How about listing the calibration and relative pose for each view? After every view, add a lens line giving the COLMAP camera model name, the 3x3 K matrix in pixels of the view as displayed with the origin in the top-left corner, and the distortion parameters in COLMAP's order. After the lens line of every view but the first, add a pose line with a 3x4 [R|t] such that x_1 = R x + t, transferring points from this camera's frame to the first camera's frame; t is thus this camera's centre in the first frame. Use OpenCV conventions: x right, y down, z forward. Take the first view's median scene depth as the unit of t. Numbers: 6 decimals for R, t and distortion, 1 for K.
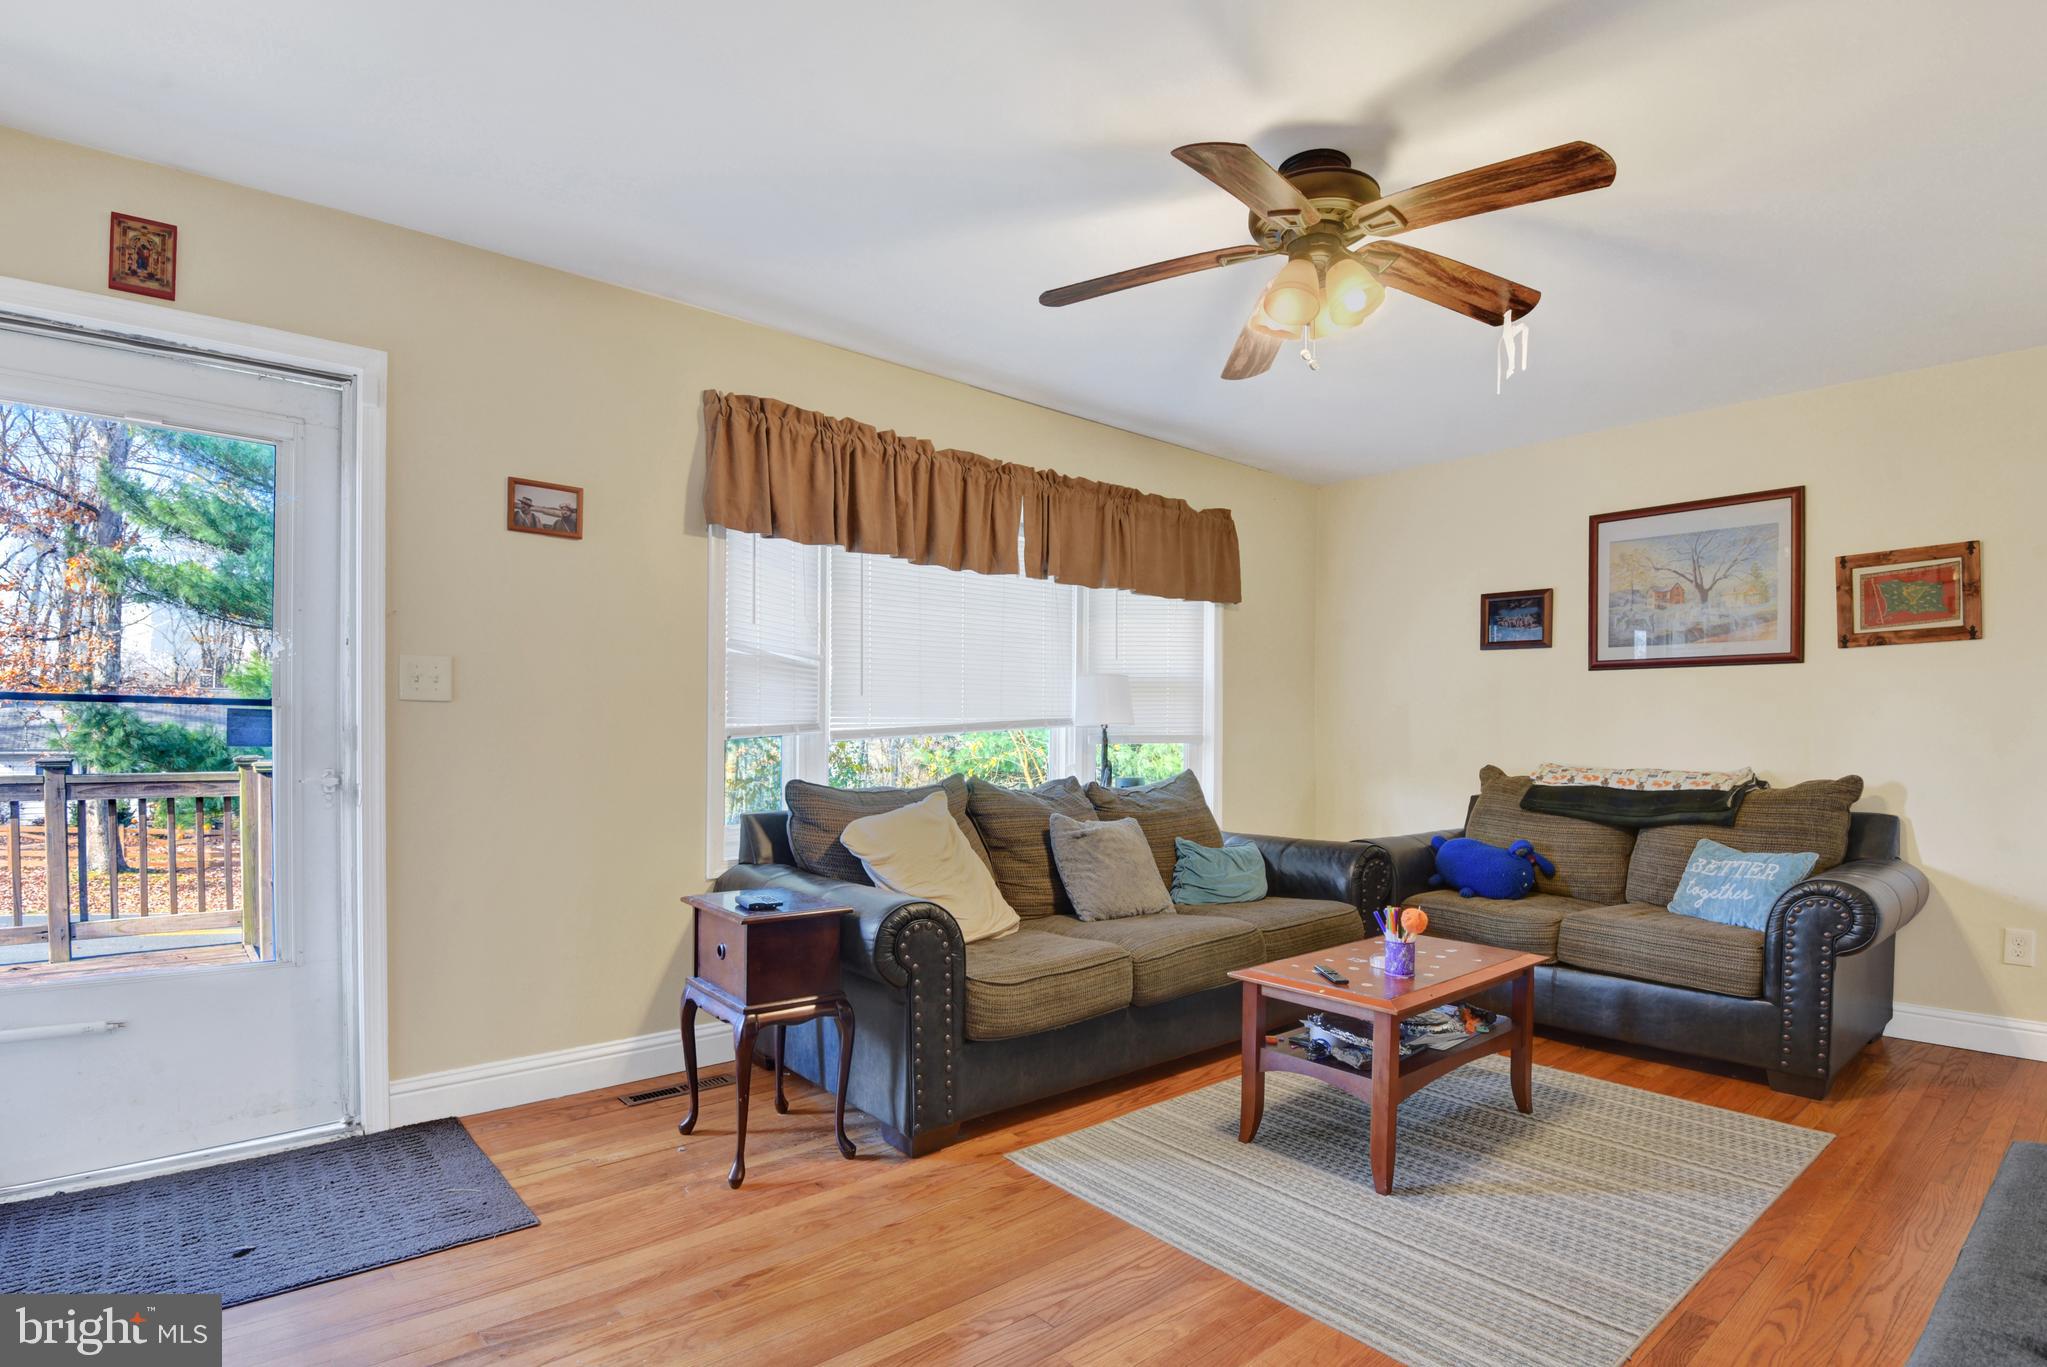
lens RADIAL K [[1014.9, 0, 1019.7], [0, 1014.9, 734.5], [0, 0, 1]] dist [-0.000539, -0.031894]
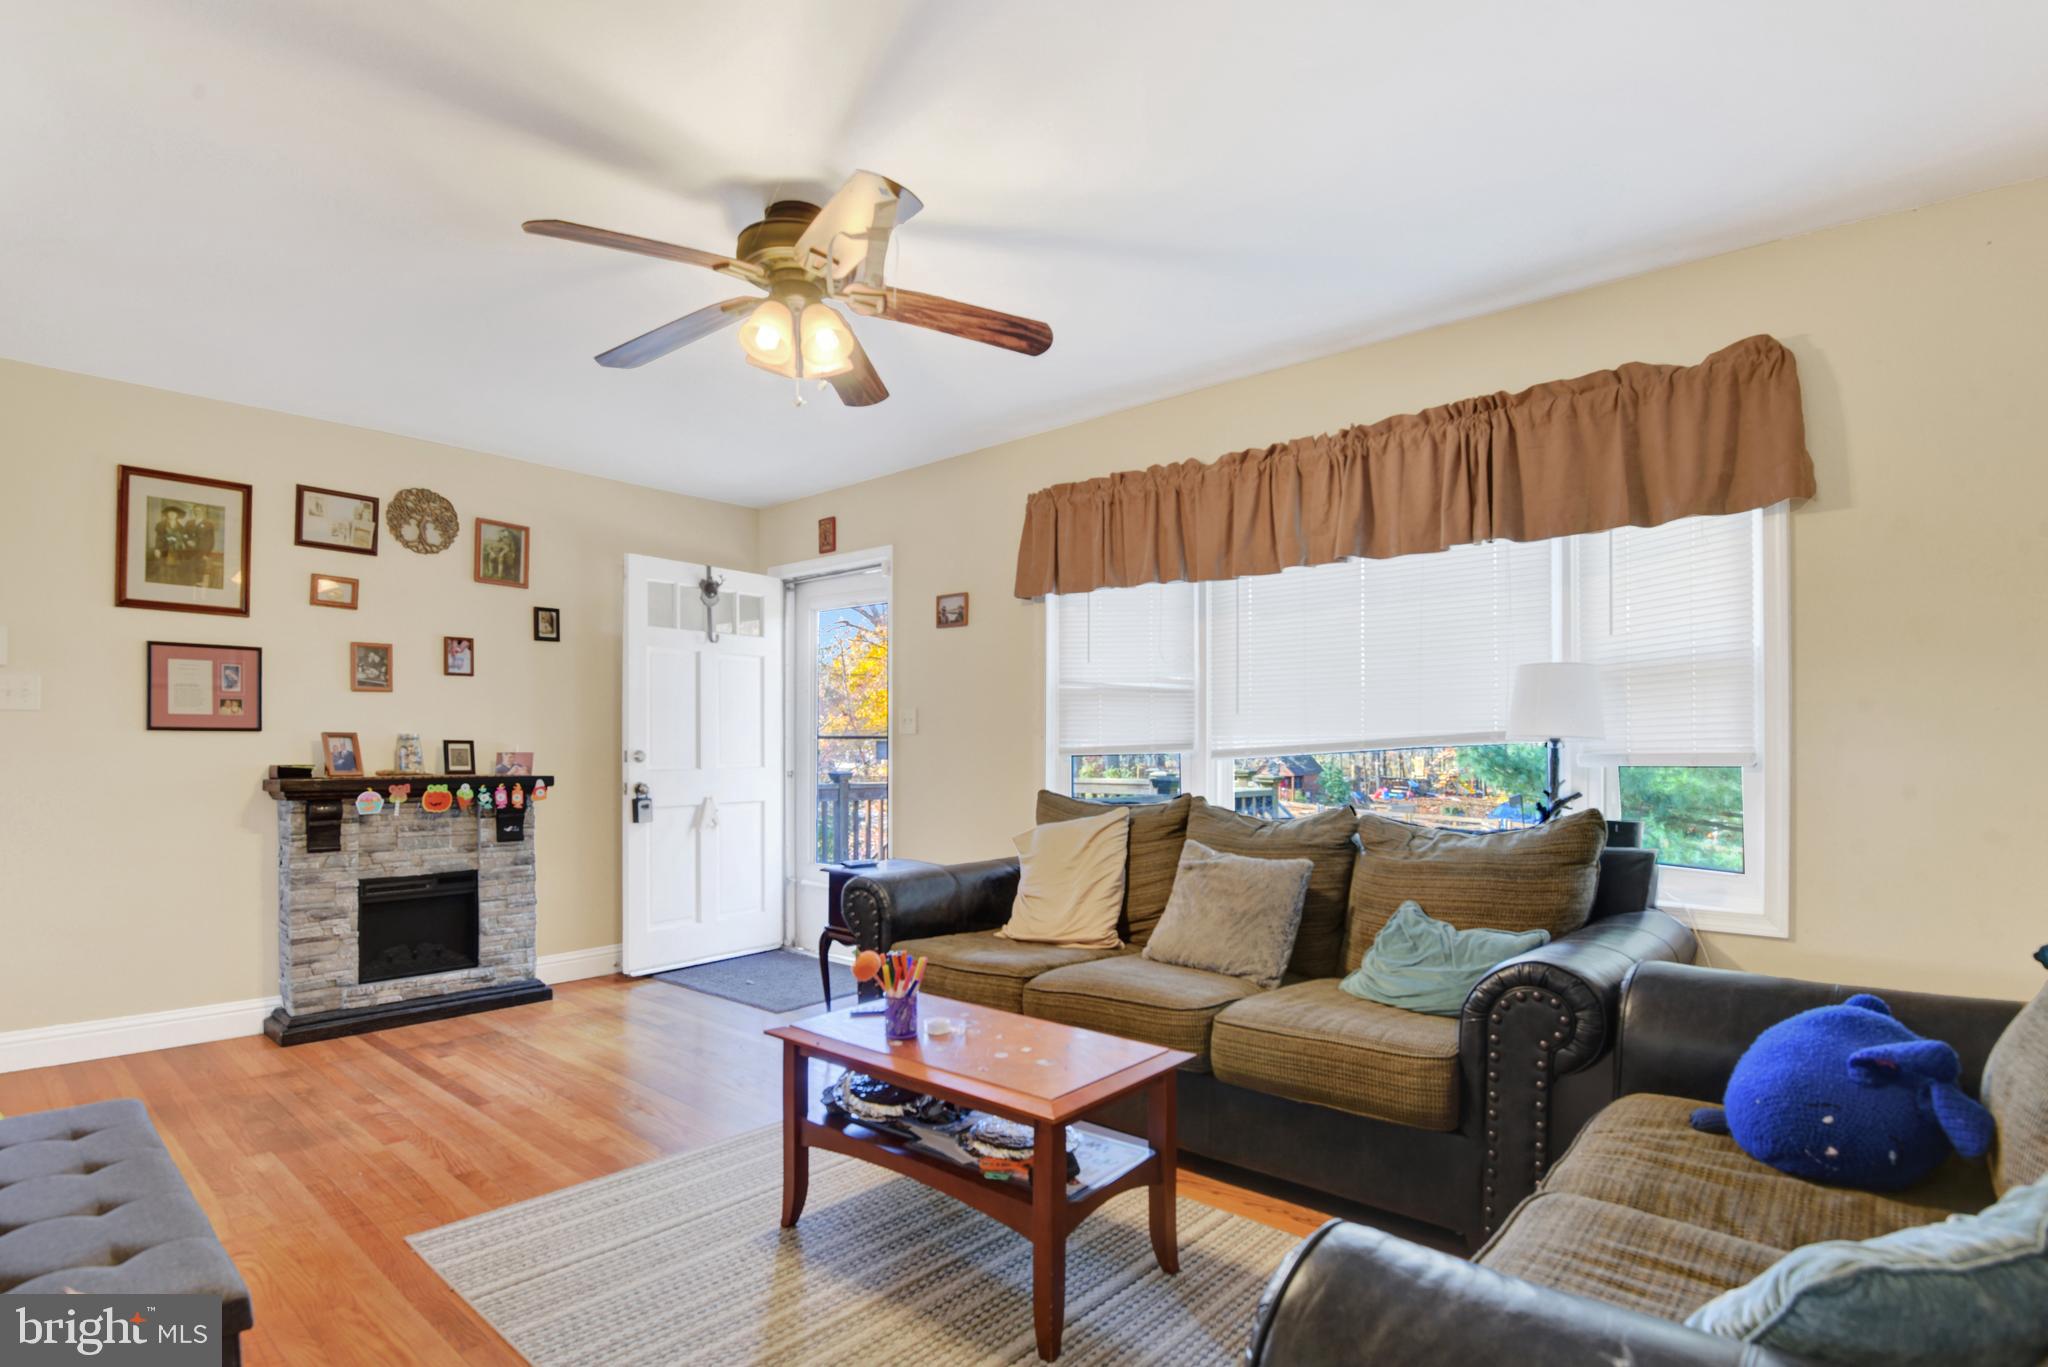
lens RADIAL K [[1015.4, 0, 1020.2], [0, 1015.4, 734.5], [0, 0, 1]] dist [-0.000539, -0.031894]
pose [[0.138441, -0.023860, -0.990083, 0.861555], [-0.003626, 0.999691, -0.024599, 0.007424], [0.990364, 0.006995, 0.138312, 0.687701]]
